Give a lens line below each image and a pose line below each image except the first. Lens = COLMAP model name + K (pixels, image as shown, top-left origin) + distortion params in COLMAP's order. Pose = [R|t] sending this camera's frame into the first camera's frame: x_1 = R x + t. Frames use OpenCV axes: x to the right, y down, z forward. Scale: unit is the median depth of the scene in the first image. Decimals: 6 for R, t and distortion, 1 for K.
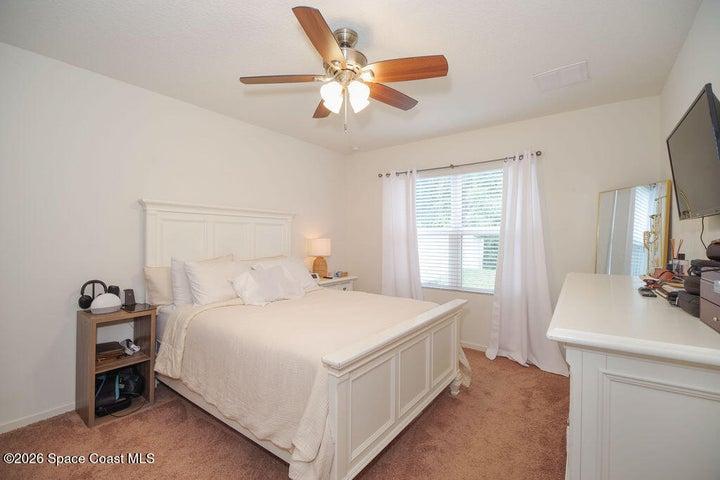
lens RADIAL K [[314.1, 0, 362.7], [0, 314.1, 239.5], [0, 0, 1]] dist [-0.002171, -0.000328]
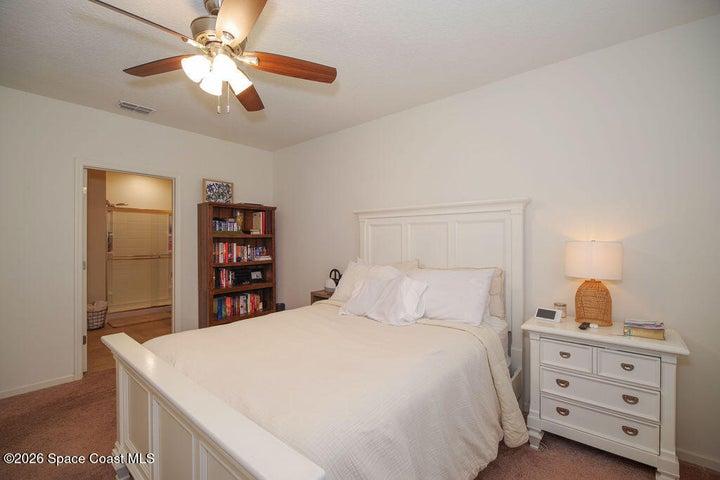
lens RADIAL K [[314.1, 0, 362.7], [0, 314.1, 239.5], [0, 0, 1]] dist [-0.002171, -0.000328]
pose [[-0.069475, 0.000654, -0.997584, 0.457102], [-0.003924, 0.999992, 0.000929, -0.009394], [0.997576, 0.003979, -0.069472, 0.878815]]
